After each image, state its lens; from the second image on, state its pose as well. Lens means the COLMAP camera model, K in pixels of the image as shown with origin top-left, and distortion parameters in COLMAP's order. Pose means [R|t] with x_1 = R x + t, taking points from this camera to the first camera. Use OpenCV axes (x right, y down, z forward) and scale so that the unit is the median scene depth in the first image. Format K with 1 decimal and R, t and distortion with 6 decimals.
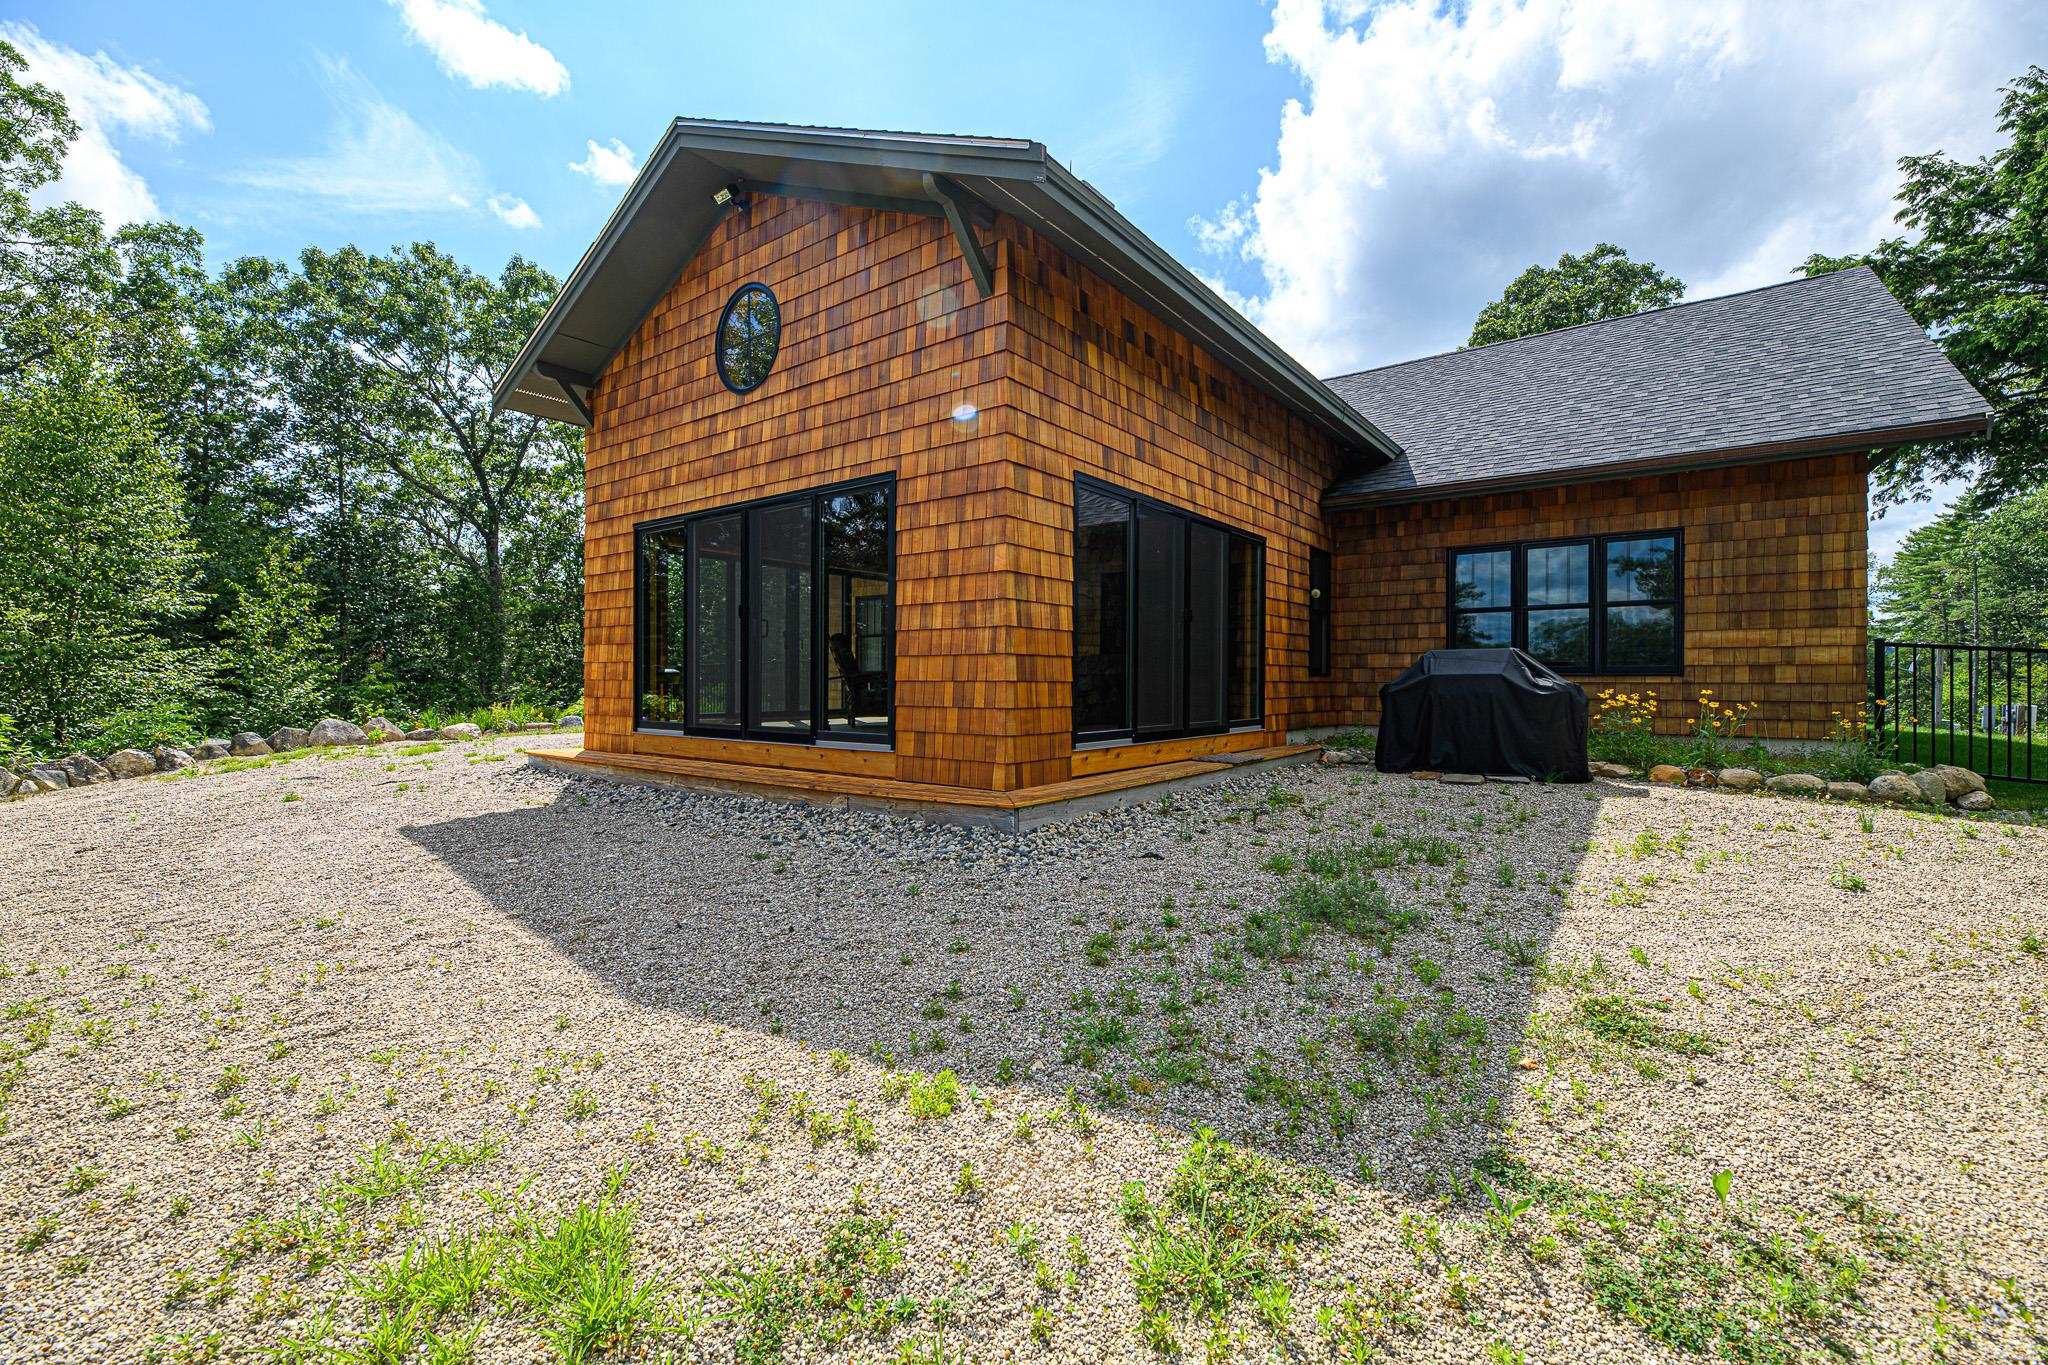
lens RADIAL K [[862.6, 0, 1024.0], [0, 862.6, 682.5], [0, 0, 1]] dist [-0.009825, 0.000166]
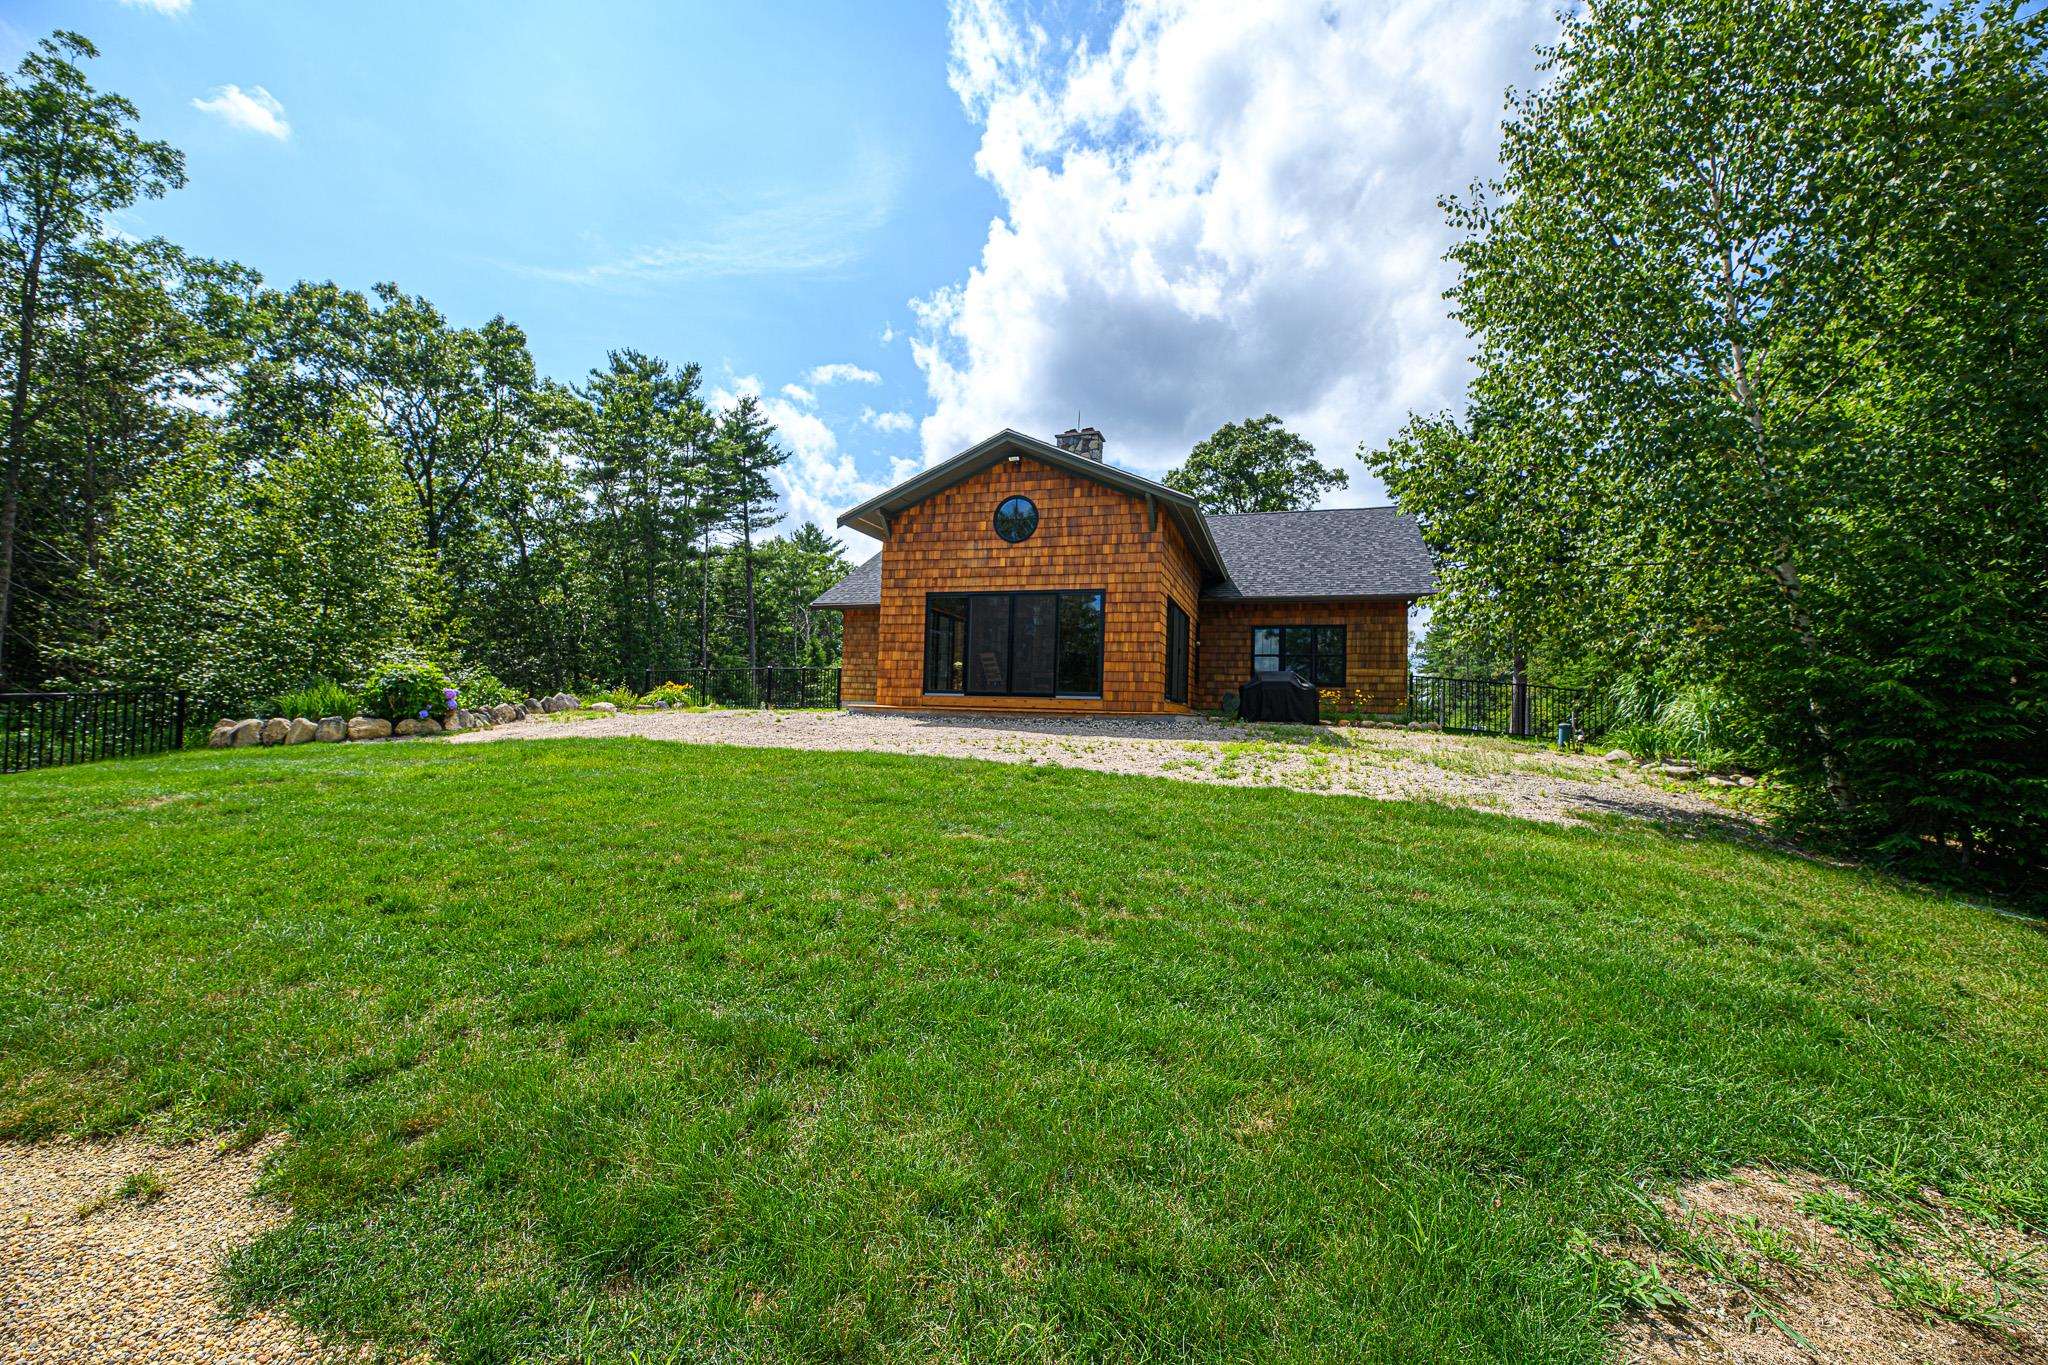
lens RADIAL K [[848.1, 0, 994.0], [0, 848.1, 645.1], [0, 0, 1]] dist [-0.001436, -0.000032]
pose [[0.942758, 0.052440, 0.329330, -1.025127], [-0.025683, 0.996043, -0.085082, 0.112361], [-0.332488, 0.071754, 0.940374, -0.984783]]
